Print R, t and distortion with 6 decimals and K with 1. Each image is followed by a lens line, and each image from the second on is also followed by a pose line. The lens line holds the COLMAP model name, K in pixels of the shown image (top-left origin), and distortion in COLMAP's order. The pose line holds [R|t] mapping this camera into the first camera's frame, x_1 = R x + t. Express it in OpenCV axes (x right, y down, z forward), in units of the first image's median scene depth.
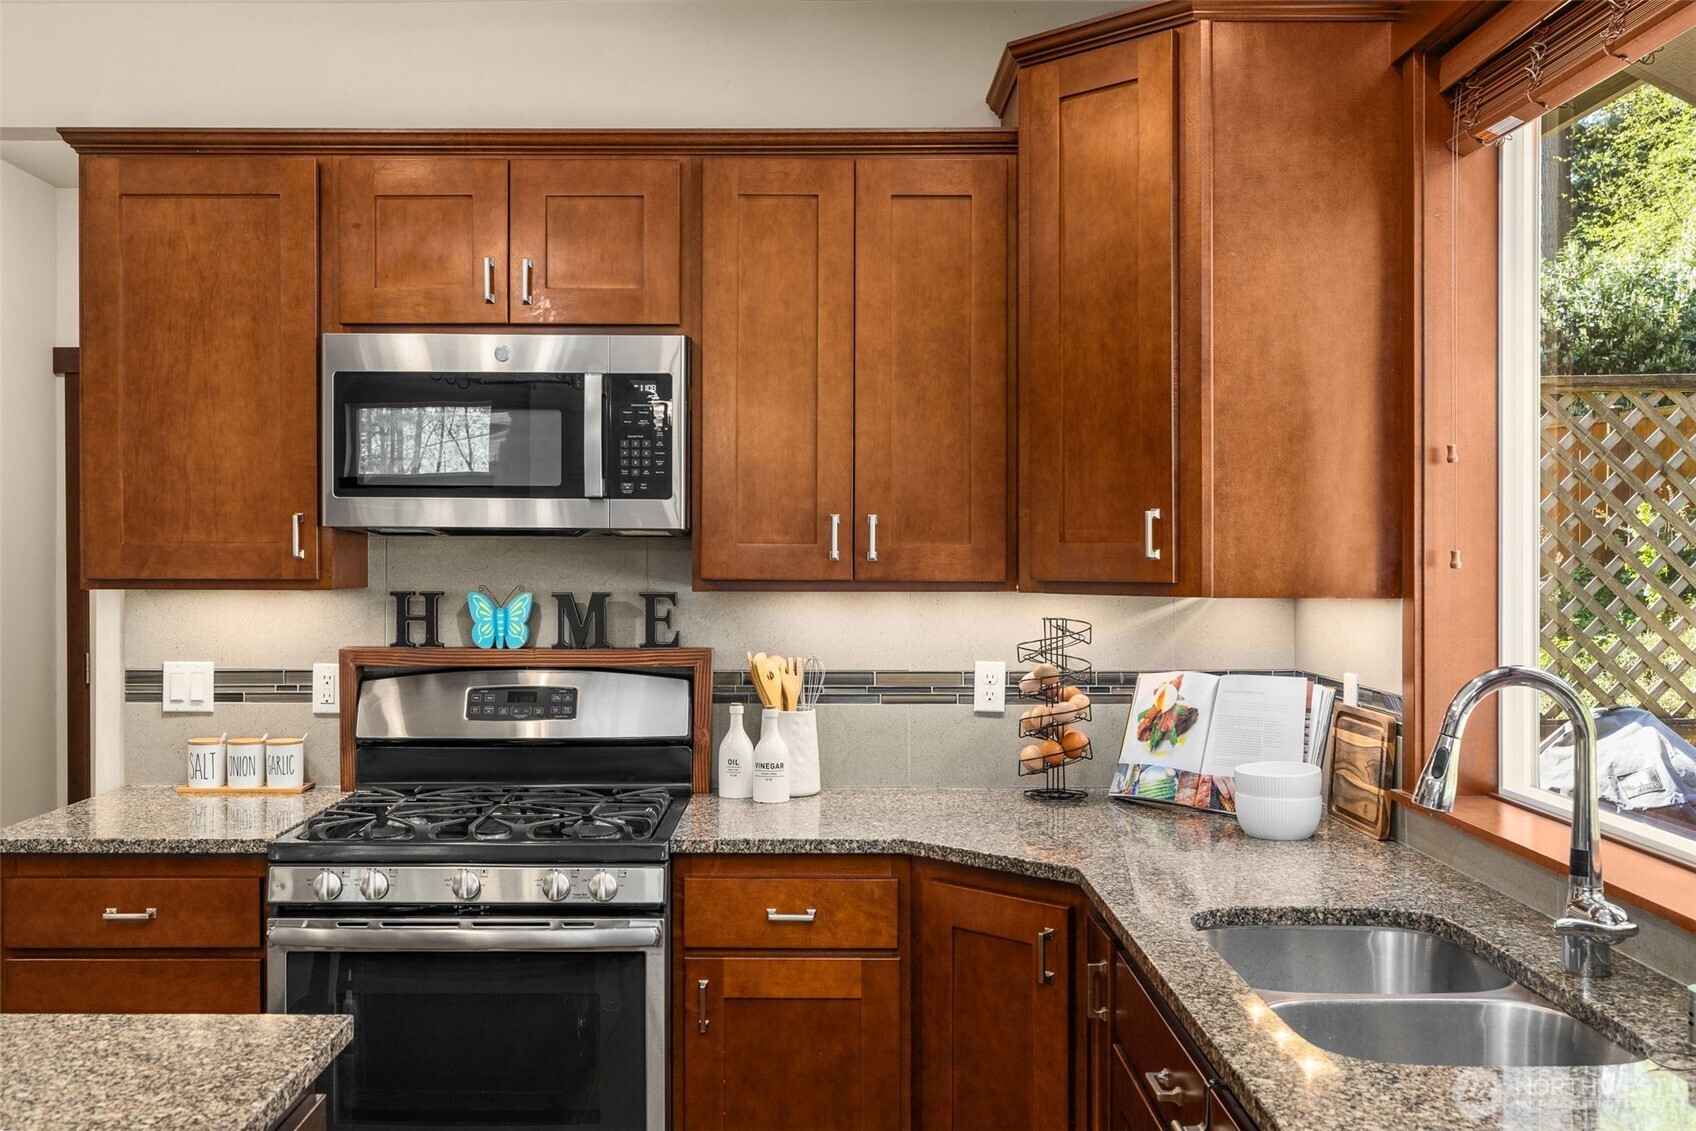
lens RADIAL K [[1639.5, 0, 802.2], [0, 1639.5, 557.0], [0, 0, 1]] dist [-0.004061, 0.000000]
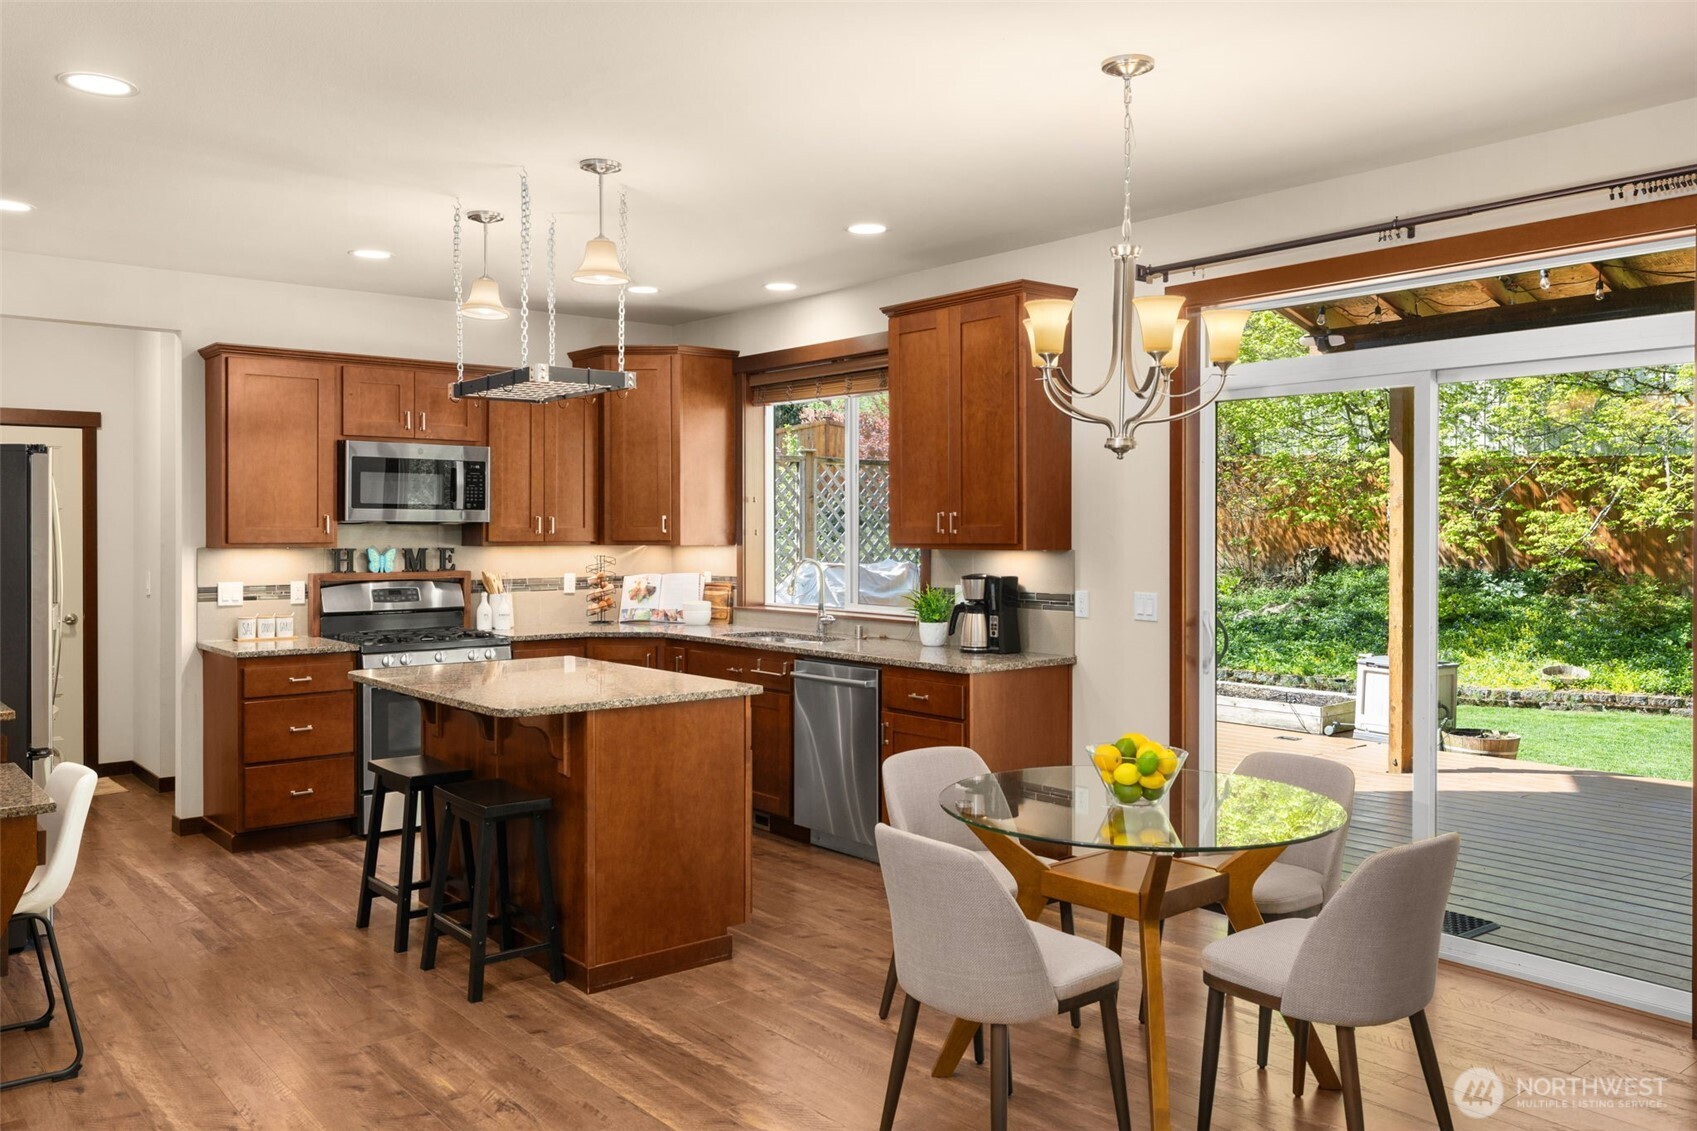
lens RADIAL K [[1335.0, 0, 852.5], [0, 1335.0, 532.6], [0, 0, 1]] dist [-0.004470, 0.005862]
pose [[0.769851, -0.003413, 0.638215, -0.950341], [0.006079, 0.999980, -0.001985, 0.007407], [-0.638195, 0.005408, 0.769856, -0.960645]]
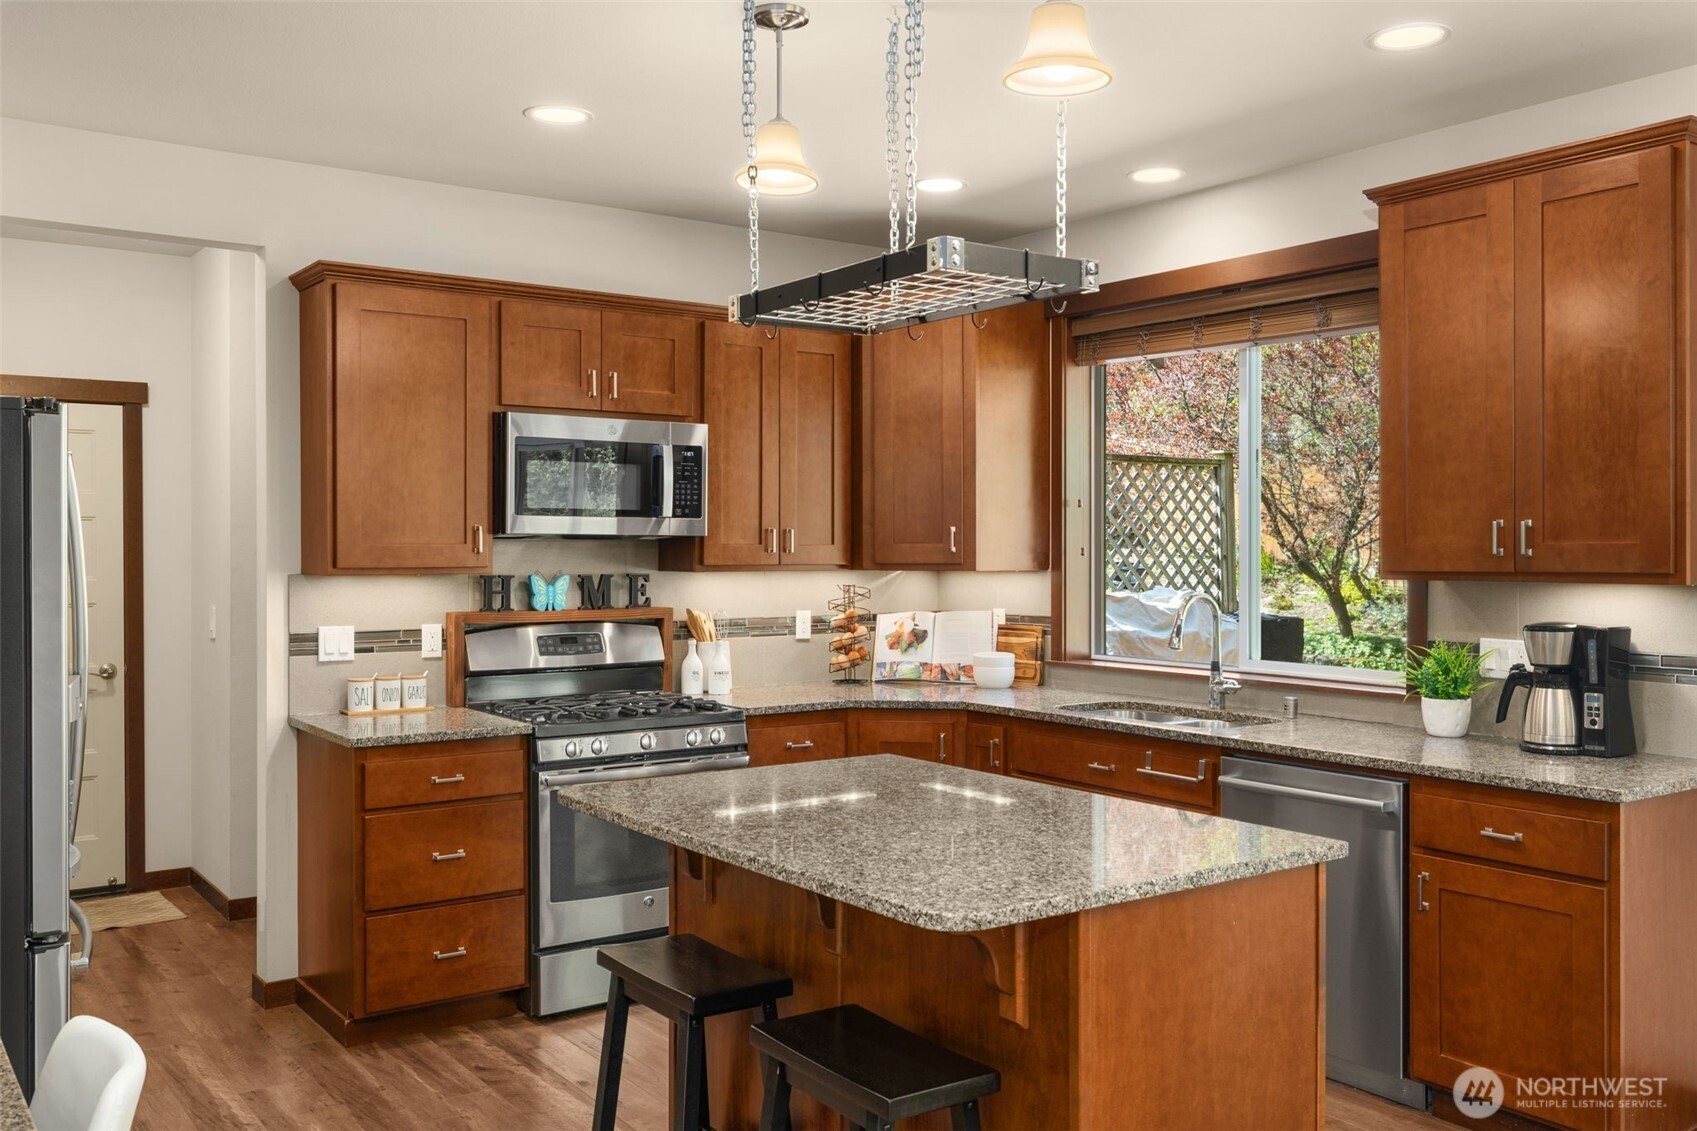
lens RADIAL K [[1466.1, 0, 847.4], [0, 1466.1, 560.8], [0, 0, 1]] dist [0.001765, -0.001818]
pose [[0.811248, -0.006899, 0.584661, -0.838706], [0.004541, 0.999975, 0.005499, 0.001516], [-0.584684, -0.001806, 0.811259, -0.337649]]
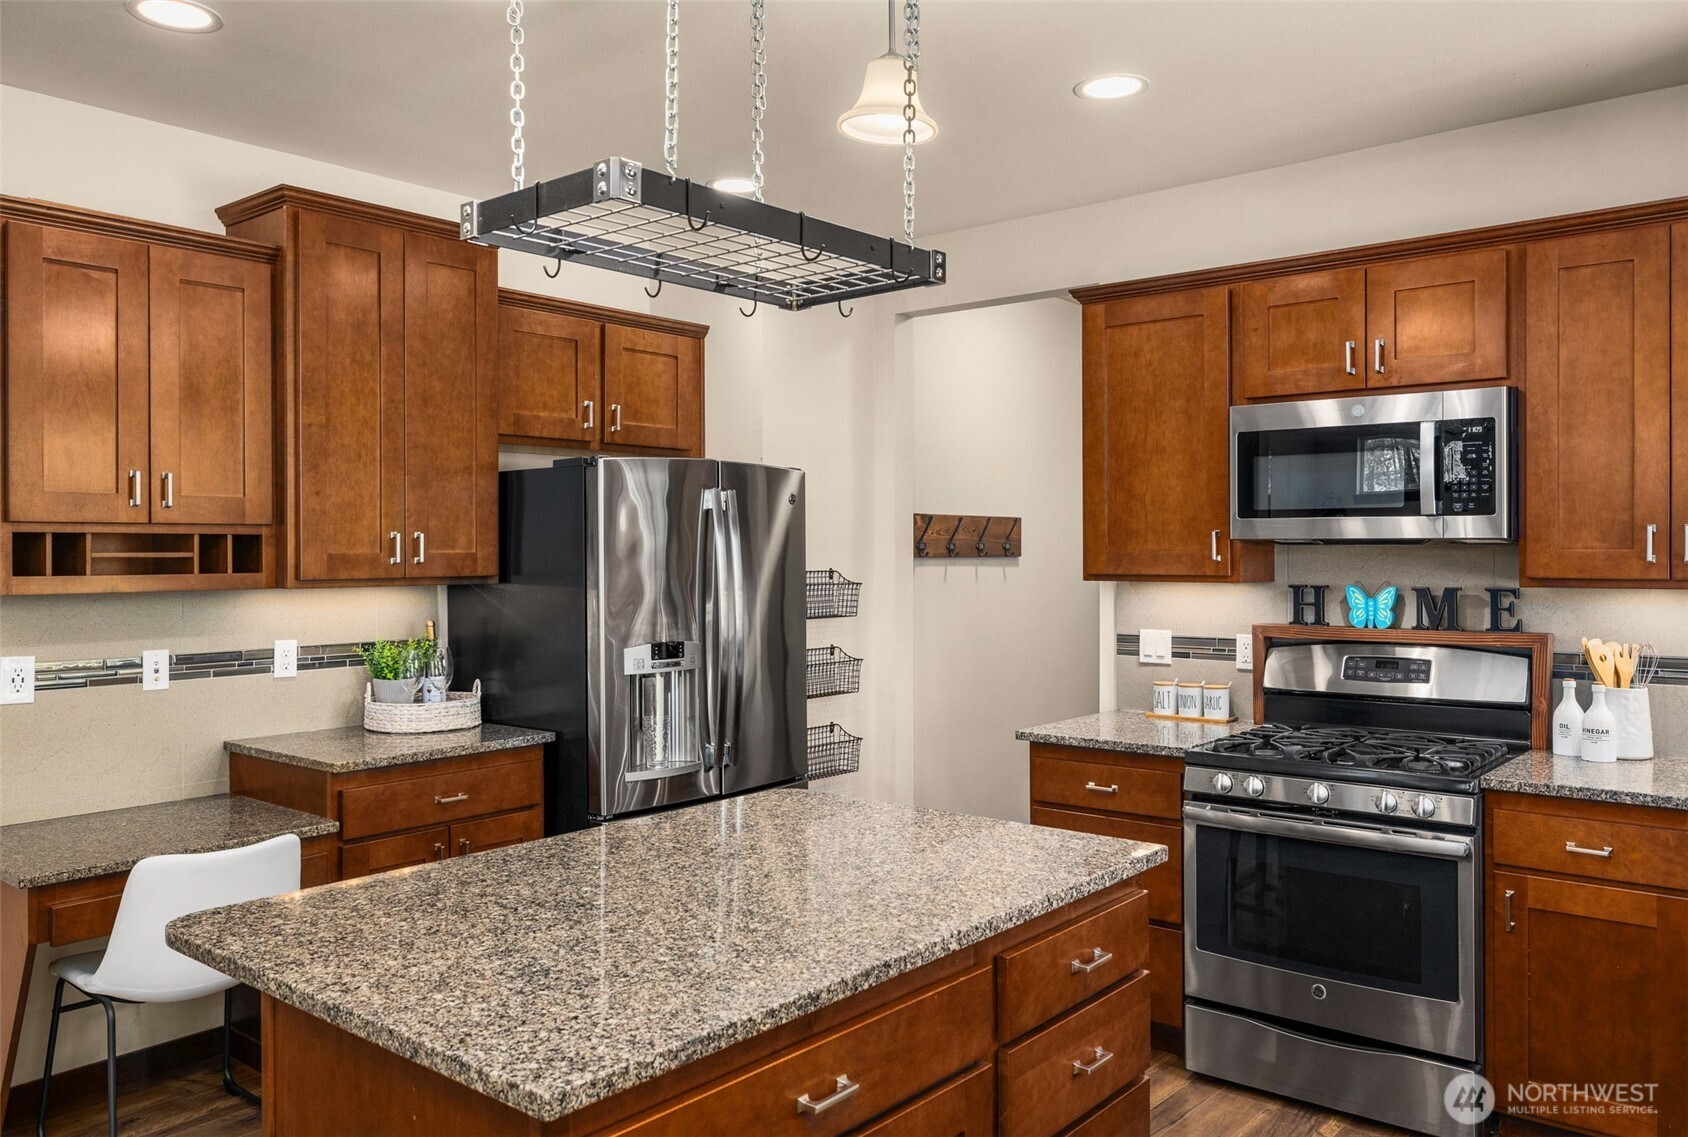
lens RADIAL K [[1260.4, 0, 826.9], [0, 1260.4, 554.1], [0, 0, 1]] dist [0.007654, -0.002517]
pose [[0.771744, -0.003165, -0.635926, 0.140955], [0.000030, 0.999988, -0.004942, 0.000259], [0.635934, 0.003795, 0.771734, -0.091646]]
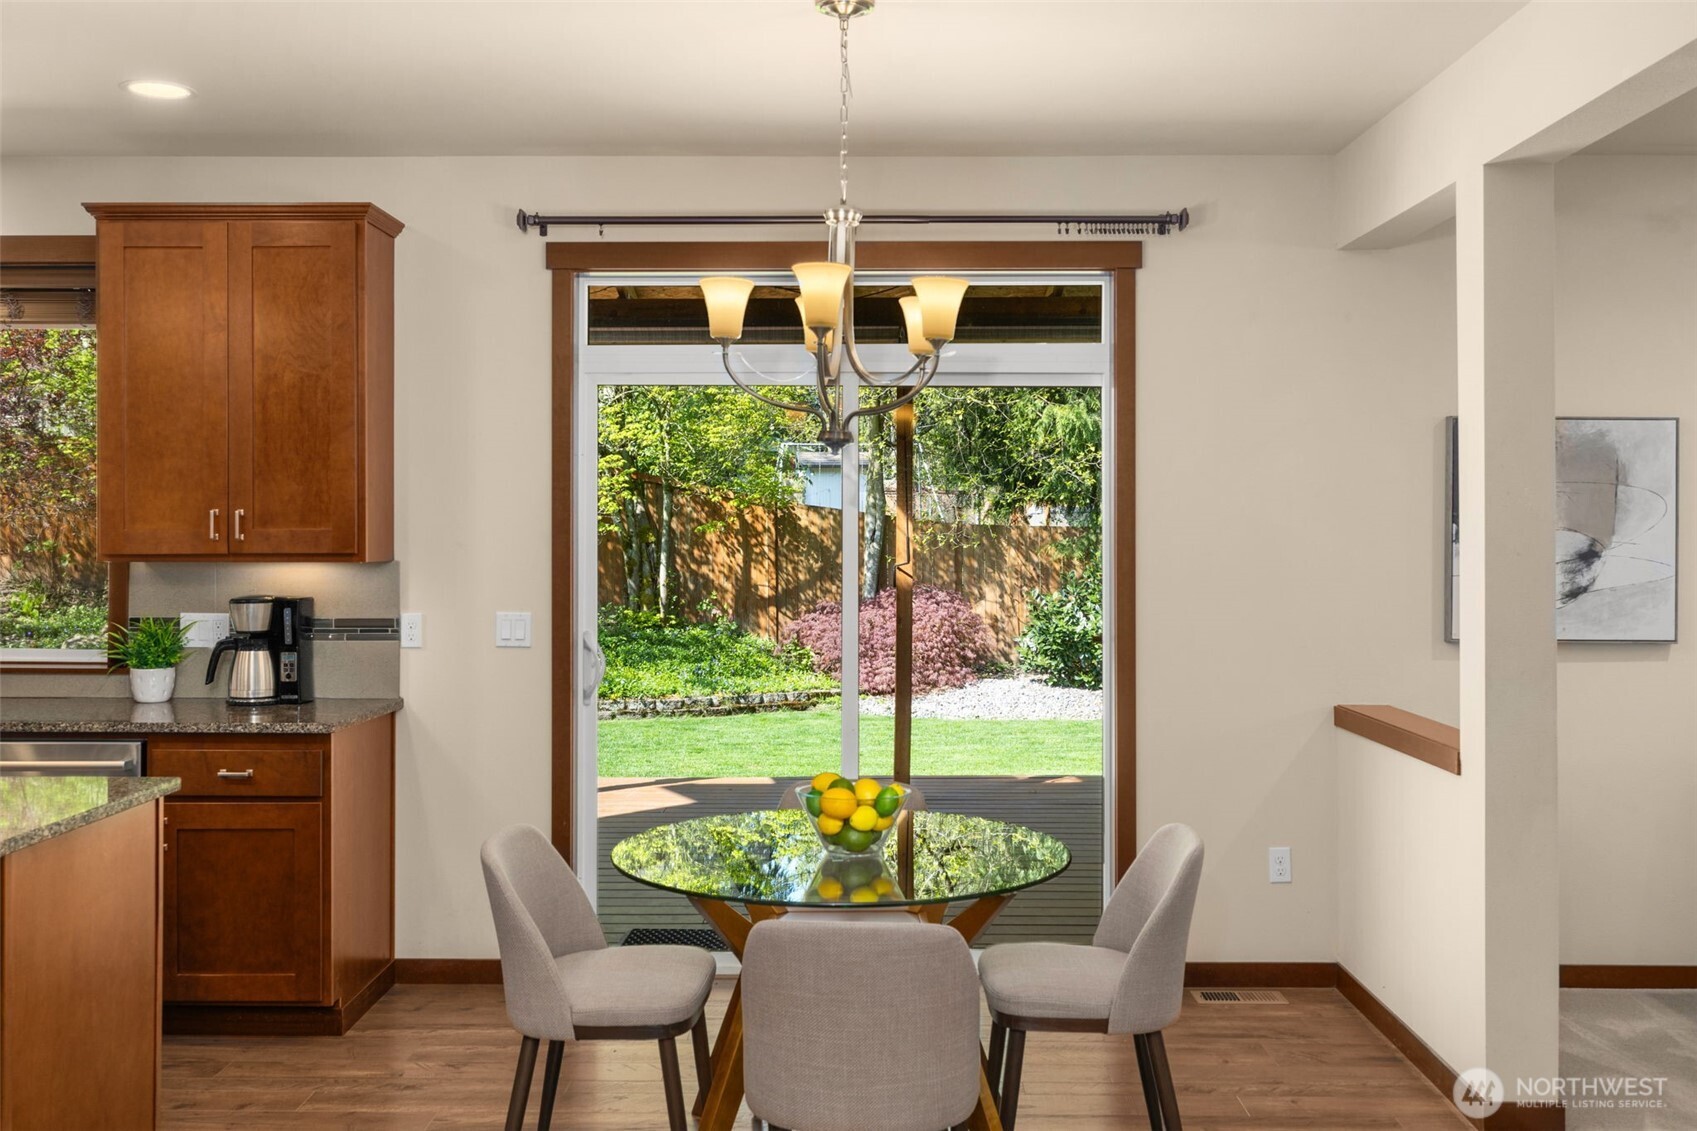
lens RADIAL K [[1563.3, 0, 861.3], [0, 1563.3, 514.8], [0, 0, 1]] dist [-0.001585, 0.000000]
pose [[-0.000388, 0.010165, 0.999948, -1.182278], [0.005066, 0.999936, -0.010163, 0.000668], [-0.999987, 0.005062, -0.000439, -0.297028]]
